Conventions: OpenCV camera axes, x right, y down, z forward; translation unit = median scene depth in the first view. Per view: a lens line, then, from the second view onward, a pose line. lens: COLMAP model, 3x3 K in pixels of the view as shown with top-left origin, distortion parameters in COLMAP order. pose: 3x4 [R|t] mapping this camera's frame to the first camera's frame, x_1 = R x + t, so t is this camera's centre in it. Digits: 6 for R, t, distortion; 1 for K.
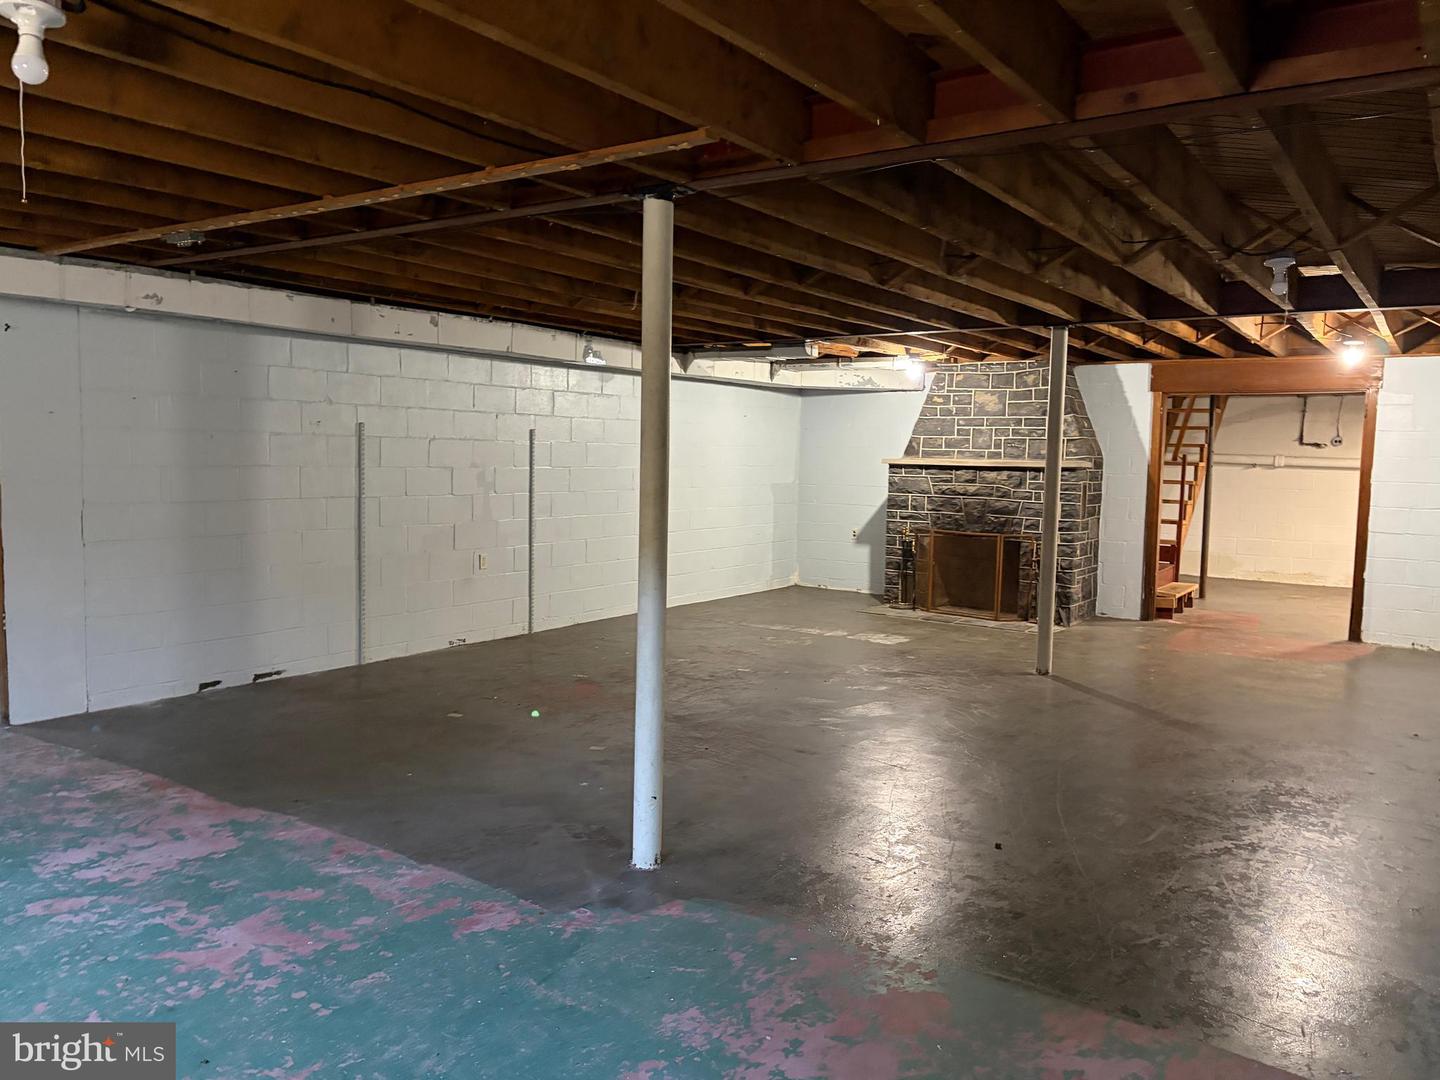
lens RADIAL K [[1099.5, 0, 720.3], [0, 1099.5, 538.7], [0, 0, 1]] dist [0.030033, -0.011868]
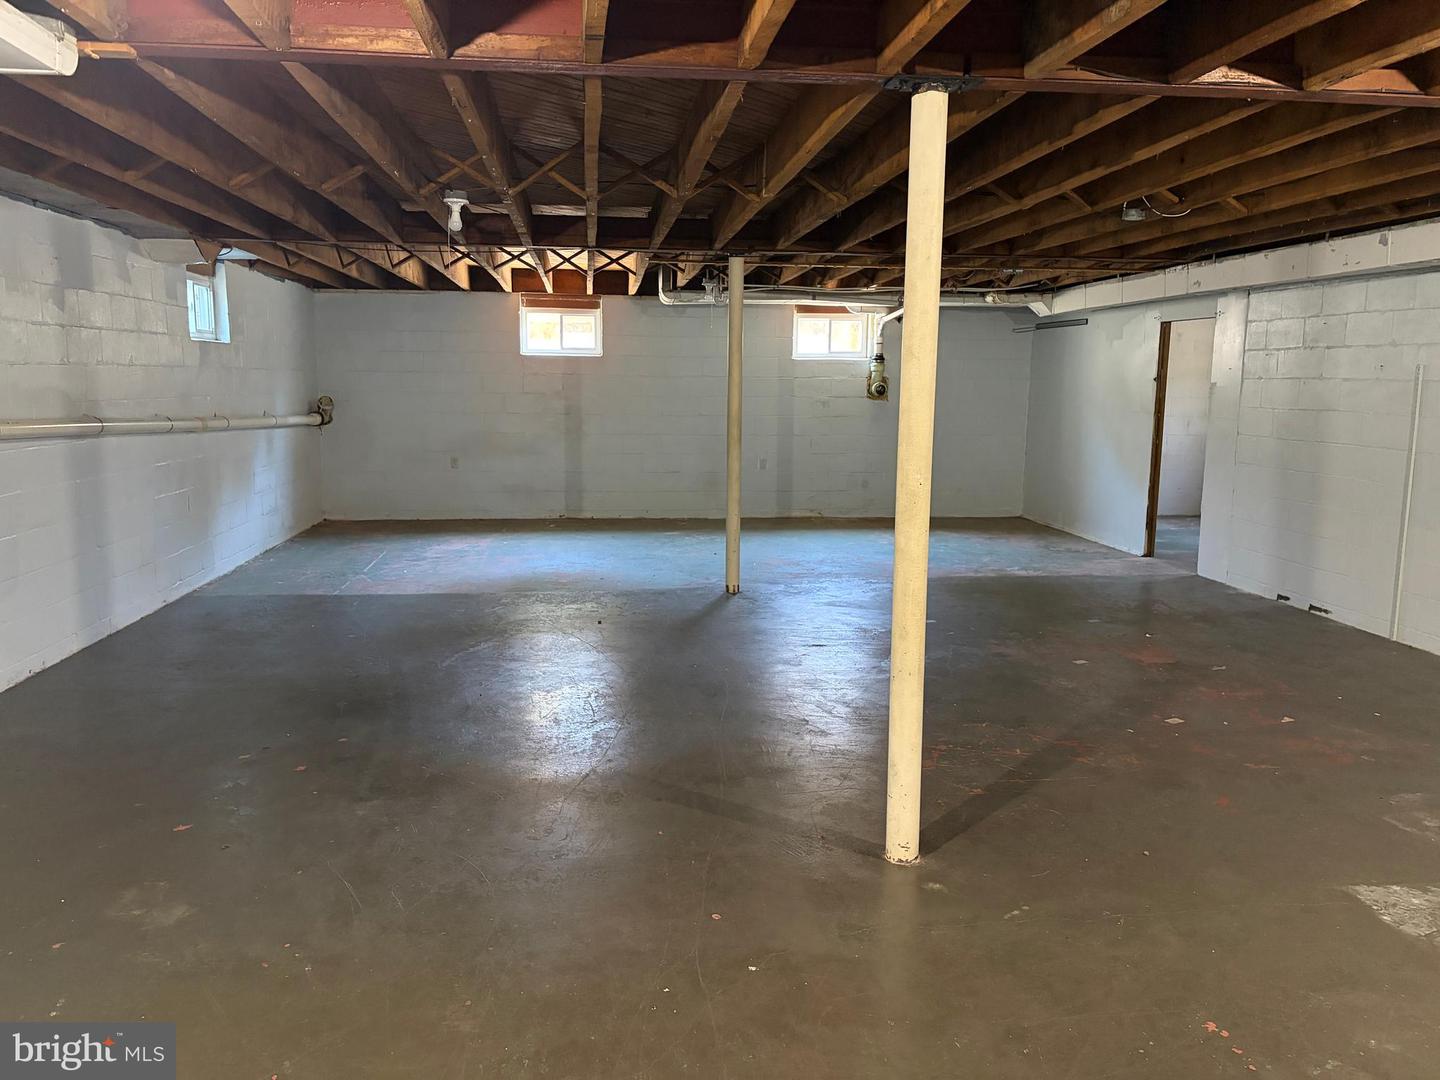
lens RADIAL K [[1099.5, 0, 720.5], [0, 1099.5, 540.0], [0, 0, 1]] dist [0.030033, -0.011868]
pose [[-0.751510, 0.070364, -0.655959, 0.719124], [-0.077052, 0.978129, 0.193199, -0.103625], [0.655207, 0.195734, -0.729652, 1.396944]]
